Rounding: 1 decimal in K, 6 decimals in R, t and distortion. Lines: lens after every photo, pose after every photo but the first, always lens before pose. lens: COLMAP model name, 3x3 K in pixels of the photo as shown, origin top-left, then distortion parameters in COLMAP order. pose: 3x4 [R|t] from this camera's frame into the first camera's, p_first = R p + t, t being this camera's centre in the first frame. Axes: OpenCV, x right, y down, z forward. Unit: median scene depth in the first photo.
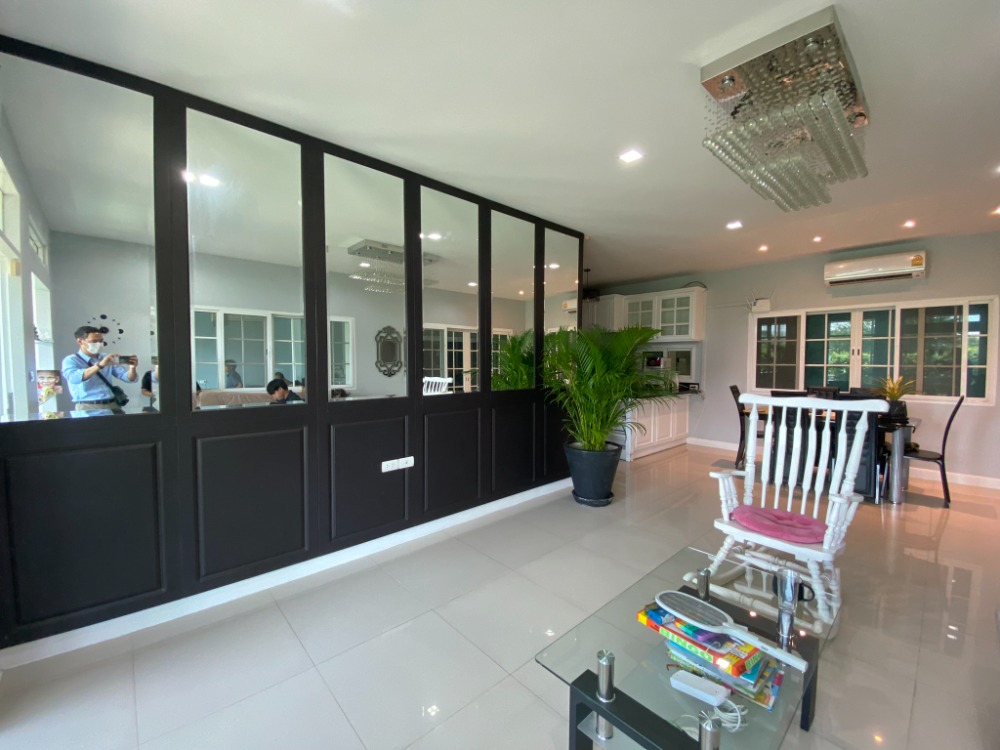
lens RADIAL K [[413.7, 0, 479.7], [0, 413.7, 374.5], [0, 0, 1]] dist [-0.000221, -0.012597]
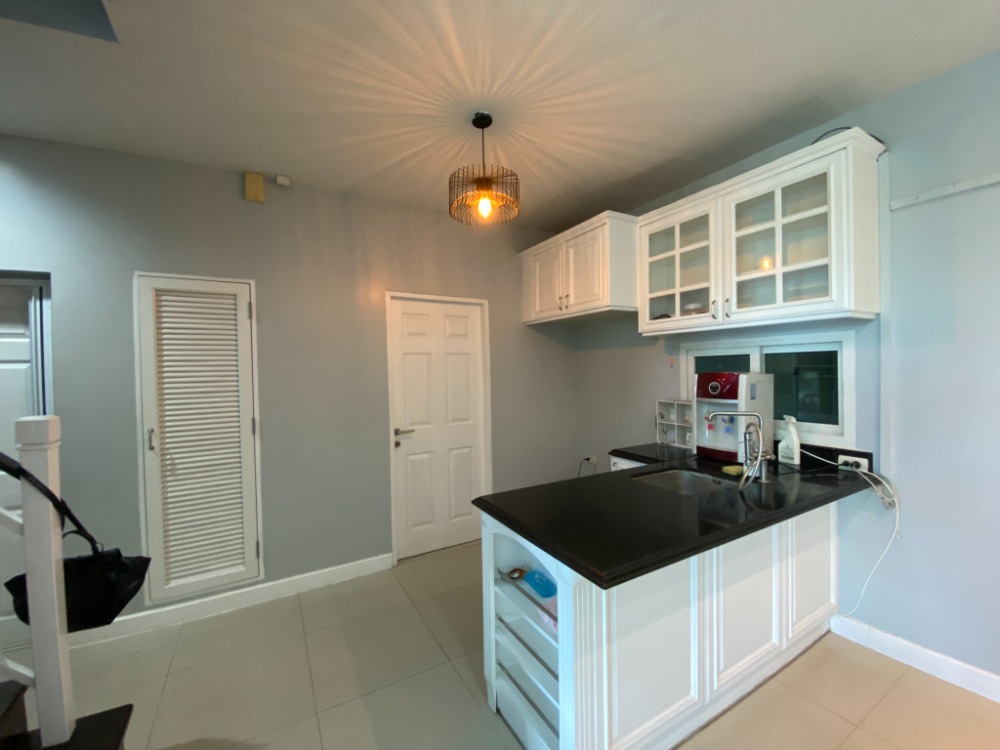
lens RADIAL K [[405.3, 0, 500.0], [0, 405.3, 375.0], [0, 0, 1]] dist [0.064069, -0.048587]
pose [[0.984010, -0.021493, -0.176812, 0.357215], [0.017667, 0.999575, -0.023187, -0.040893], [0.177235, 0.019692, 0.983971, 0.737941]]
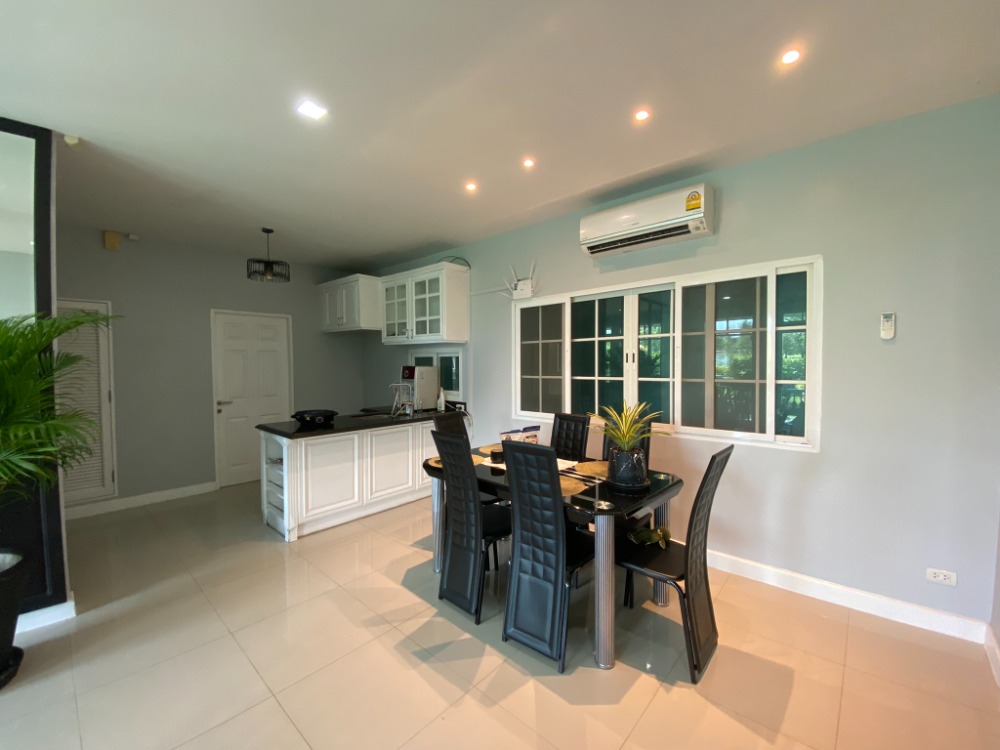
lens RADIAL K [[405.3, 0, 500.0], [0, 405.3, 375.0], [0, 0, 1]] dist [0.064069, -0.048587]
pose [[0.991238, -0.011355, 0.131601, 0.572550], [0.012097, 0.999915, -0.004840, -0.024680], [-0.131535, 0.006390, 0.991291, 0.357196]]
